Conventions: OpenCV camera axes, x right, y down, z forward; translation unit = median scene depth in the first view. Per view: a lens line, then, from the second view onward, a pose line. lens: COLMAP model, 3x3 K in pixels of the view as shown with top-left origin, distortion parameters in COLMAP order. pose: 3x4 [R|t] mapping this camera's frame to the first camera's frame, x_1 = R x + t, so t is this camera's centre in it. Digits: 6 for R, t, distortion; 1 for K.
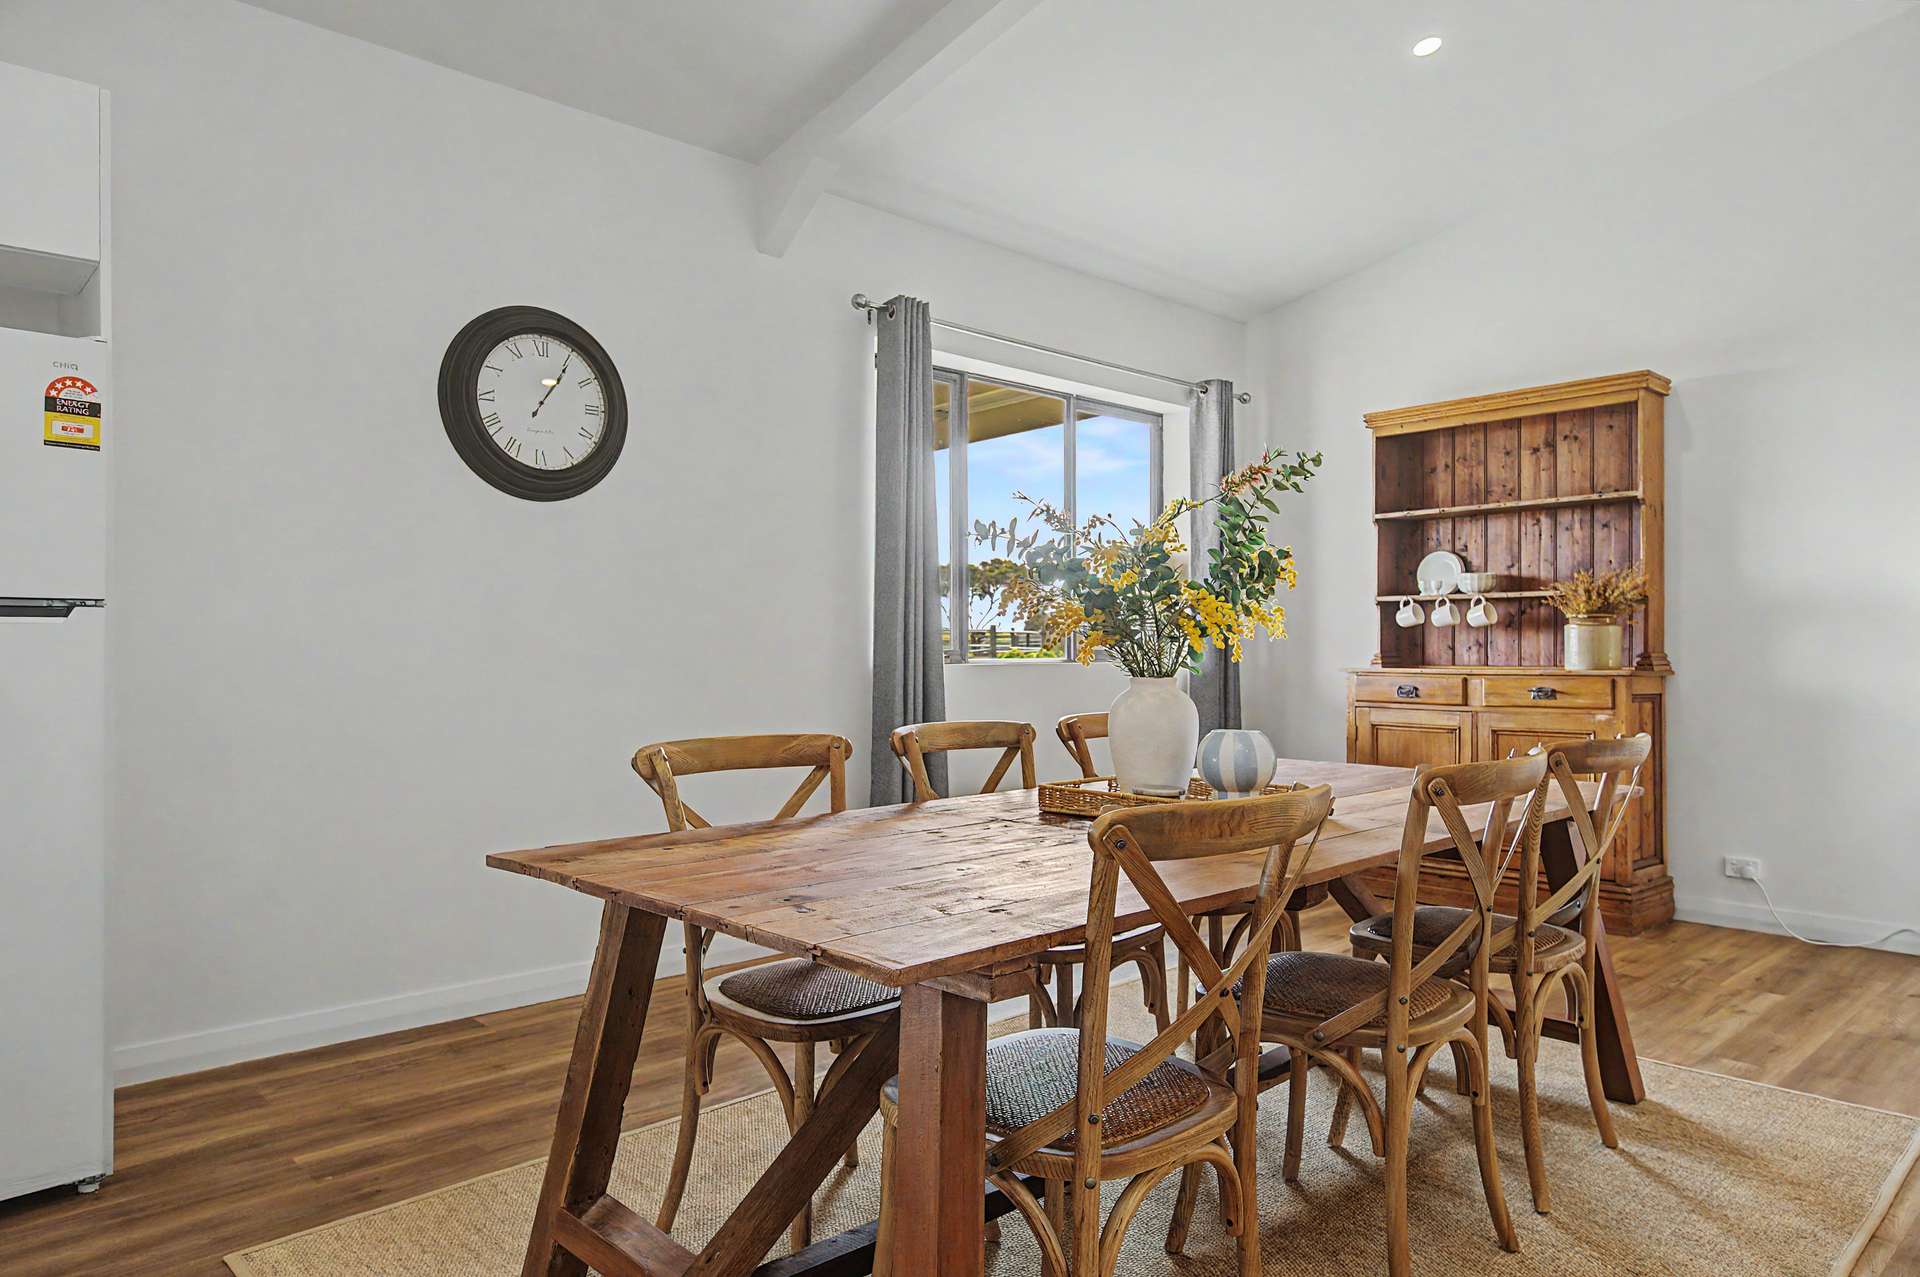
lens RADIAL K [[1211.1, 0, 960.0], [0, 1211.1, 633.0], [0, 0, 1]] dist [-0.005502, -0.001888]
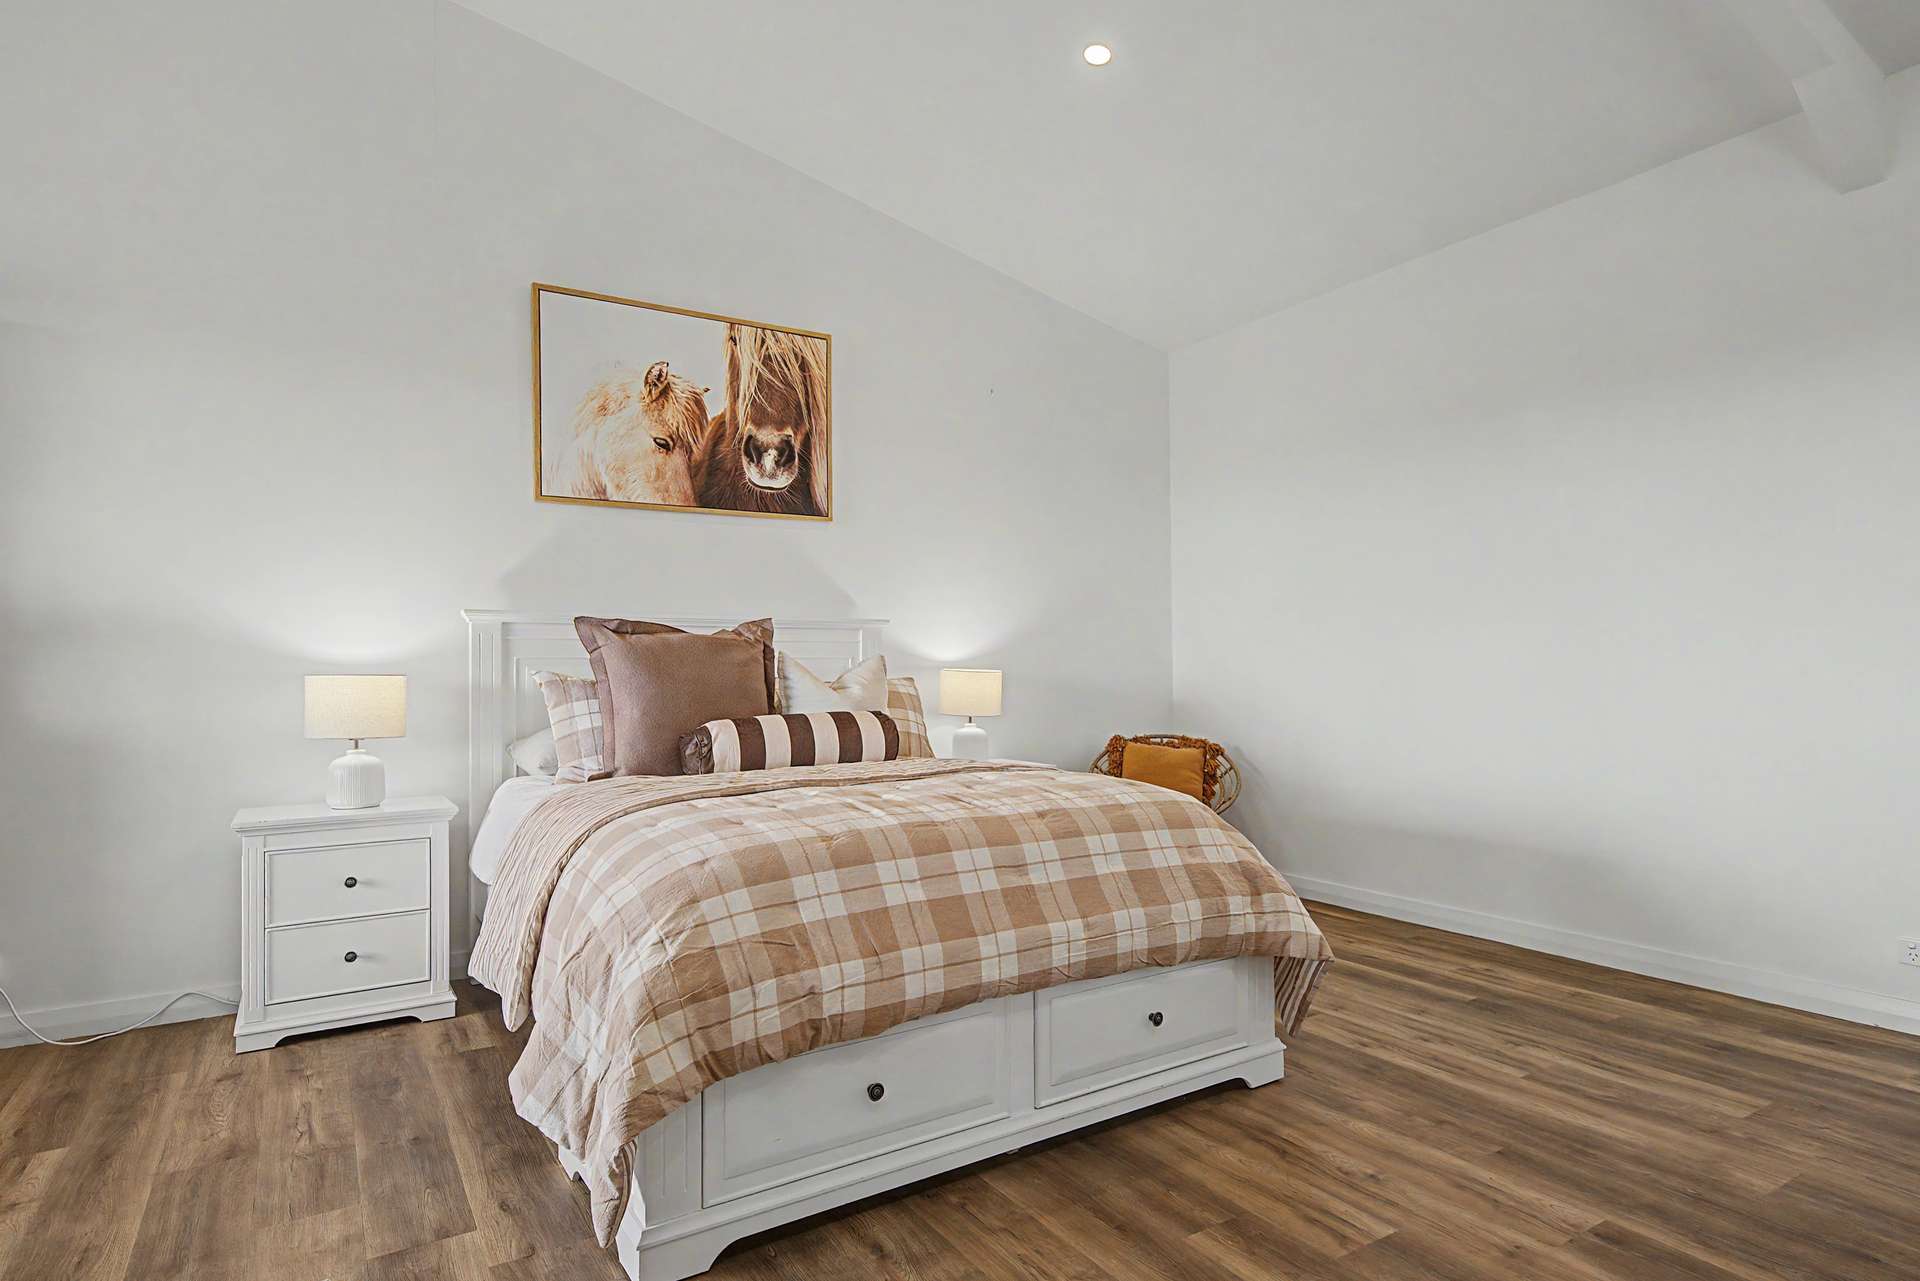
lens RADIAL K [[1022.8, 0, 961.0], [0, 1022.8, 647.6], [0, 0, 1]] dist [0.002453, 0.000884]
pose [[0.181404, 0.016708, 0.983267, 0.247396], [0.001573, 0.999849, -0.017280, 0.001714], [-0.983407, 0.004682, 0.181350, 0.549629]]
